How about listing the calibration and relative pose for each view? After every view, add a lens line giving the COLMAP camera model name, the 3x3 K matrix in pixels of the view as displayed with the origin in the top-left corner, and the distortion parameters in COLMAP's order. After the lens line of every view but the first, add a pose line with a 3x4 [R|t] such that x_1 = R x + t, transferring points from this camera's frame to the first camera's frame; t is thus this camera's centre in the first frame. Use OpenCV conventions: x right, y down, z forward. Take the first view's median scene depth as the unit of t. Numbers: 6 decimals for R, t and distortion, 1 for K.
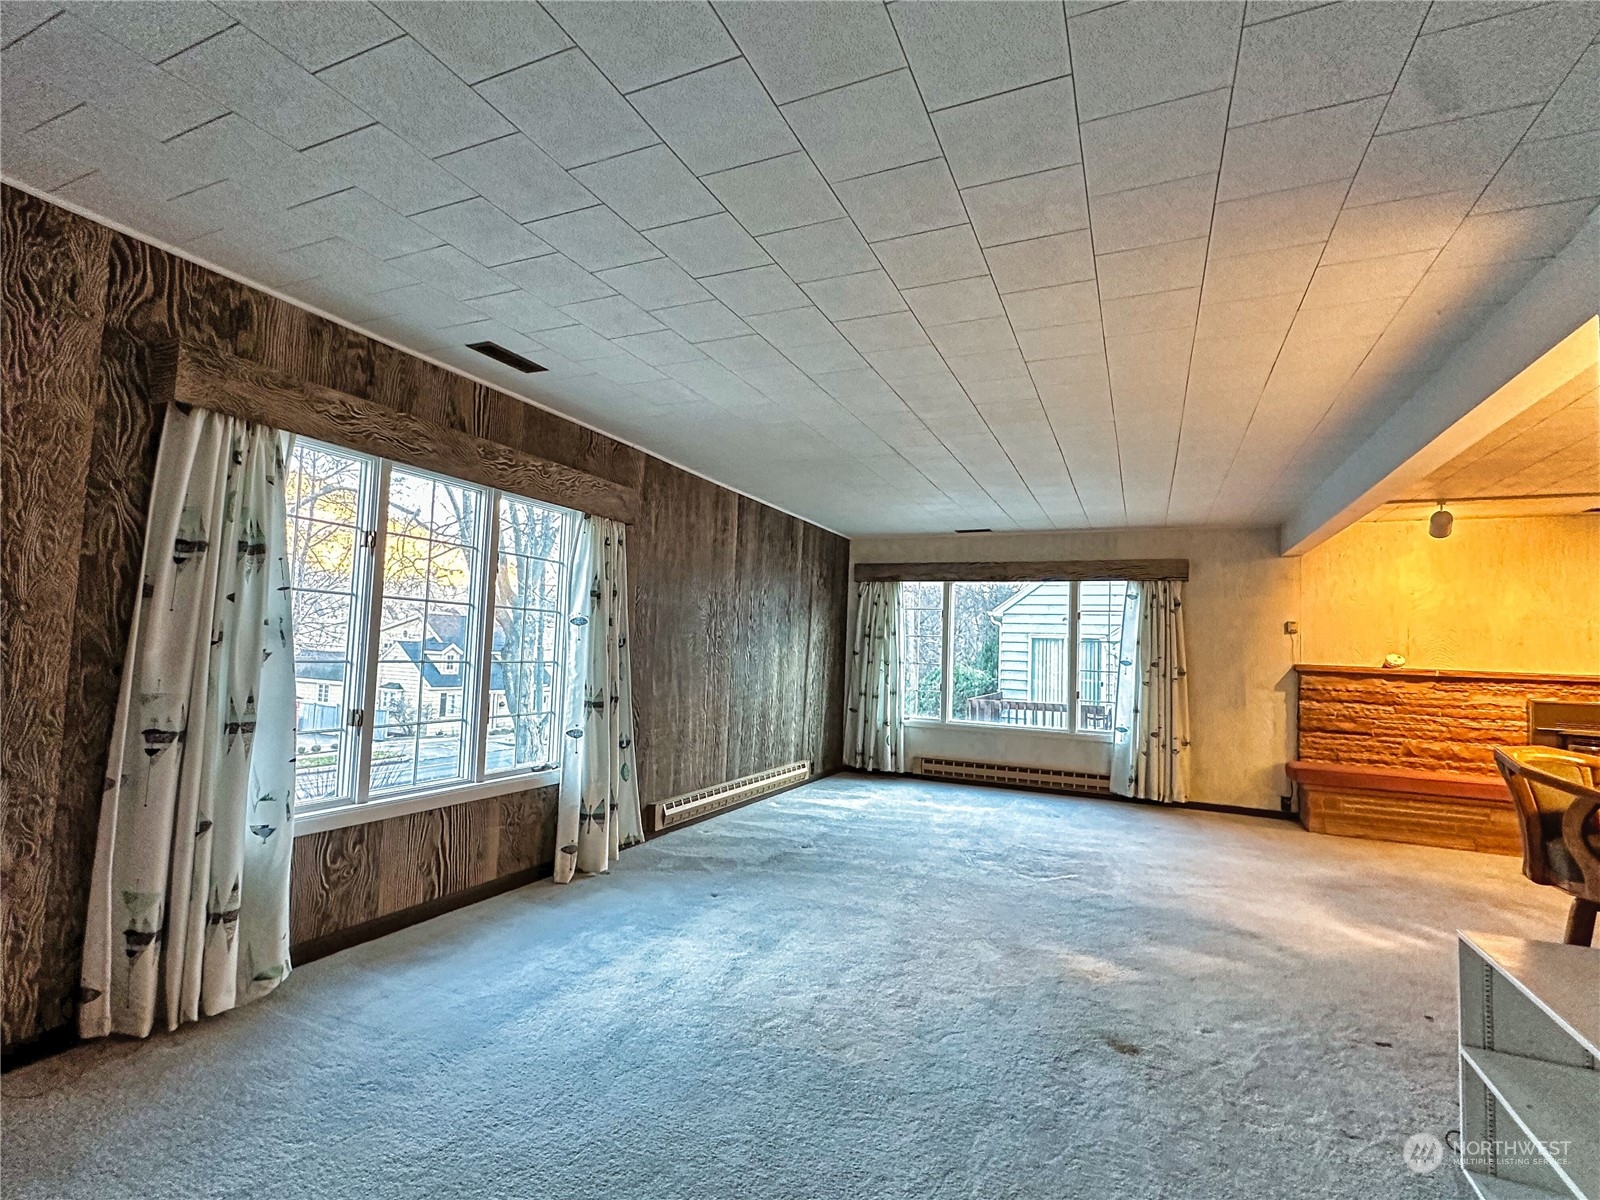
lens RADIAL K [[750.6, 0, 803.7], [0, 750.6, 599.2], [0, 0, 1]] dist [-0.000184, -0.000001]
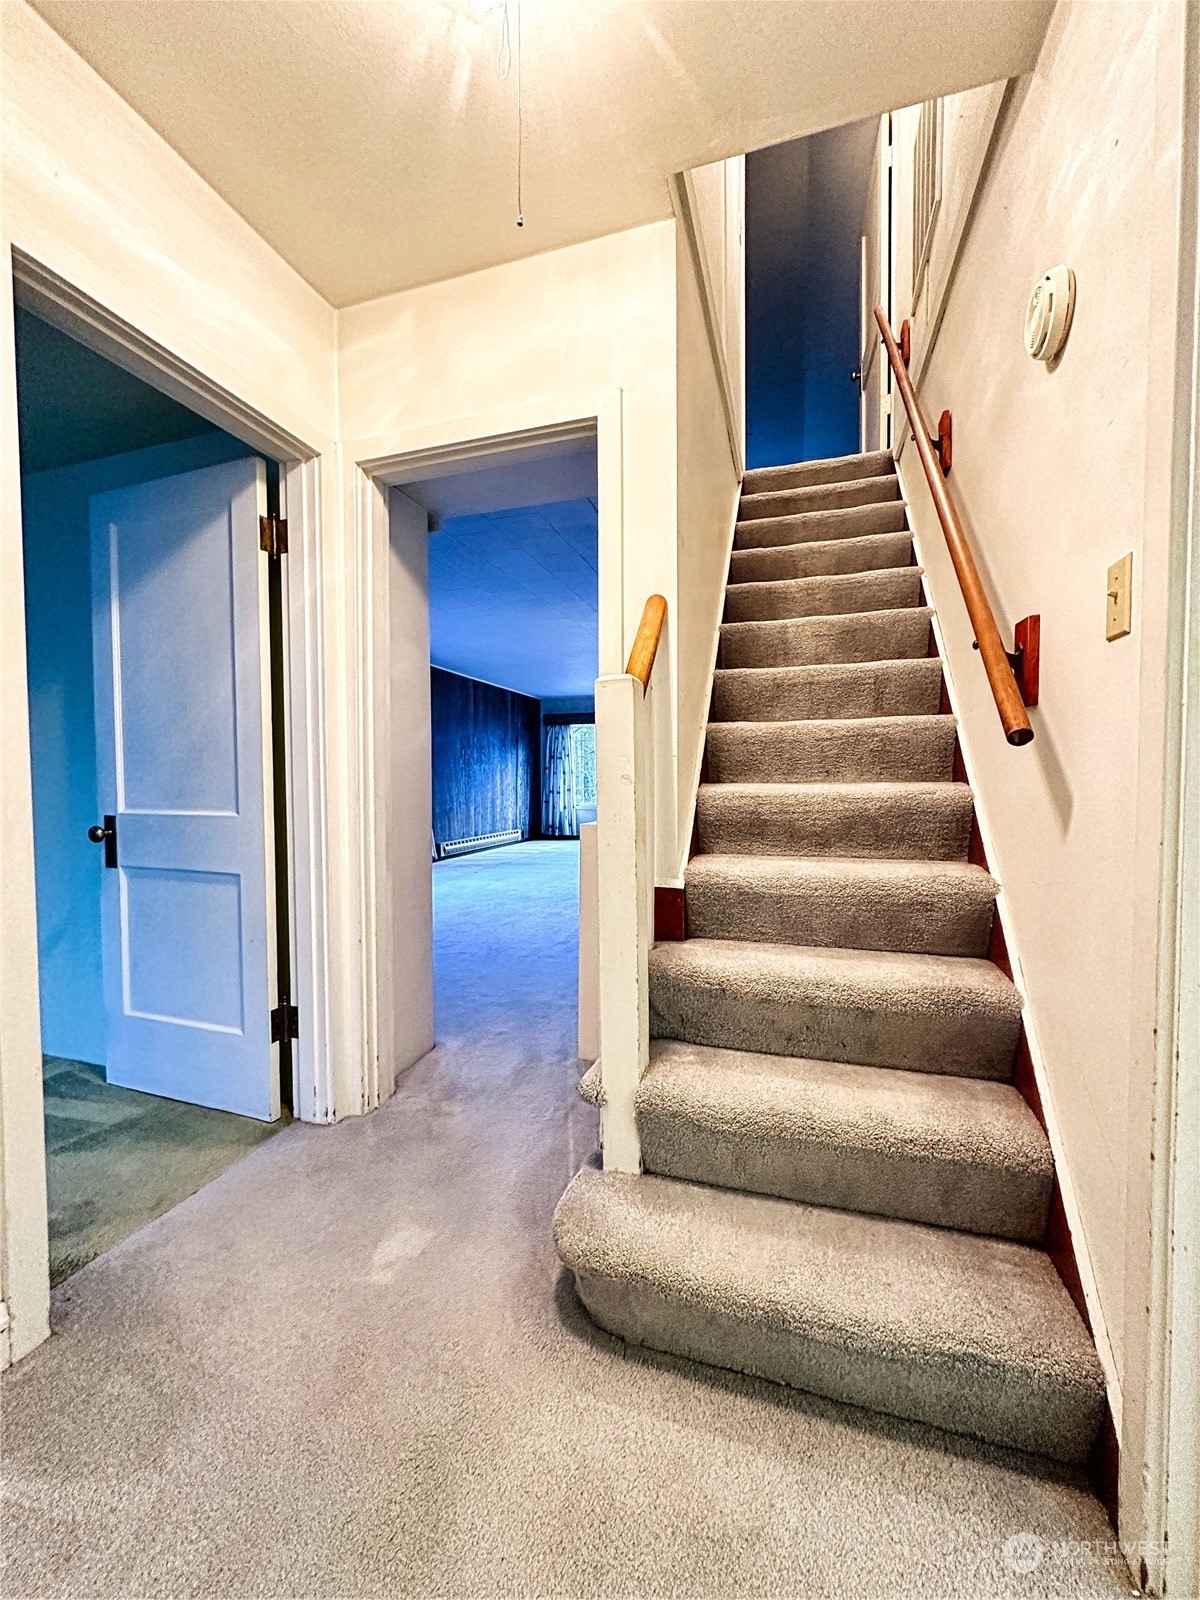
lens RADIAL K [[636.4, 0, 596.3], [0, 636.4, 797.8], [0, 0, 1]] dist [0.000210, 0.000001]
pose [[0.992227, -0.045148, 0.115958, 0.014402], [0.034008, 0.994770, 0.096312, 0.004935], [-0.119700, -0.091620, 0.988574, -0.496150]]
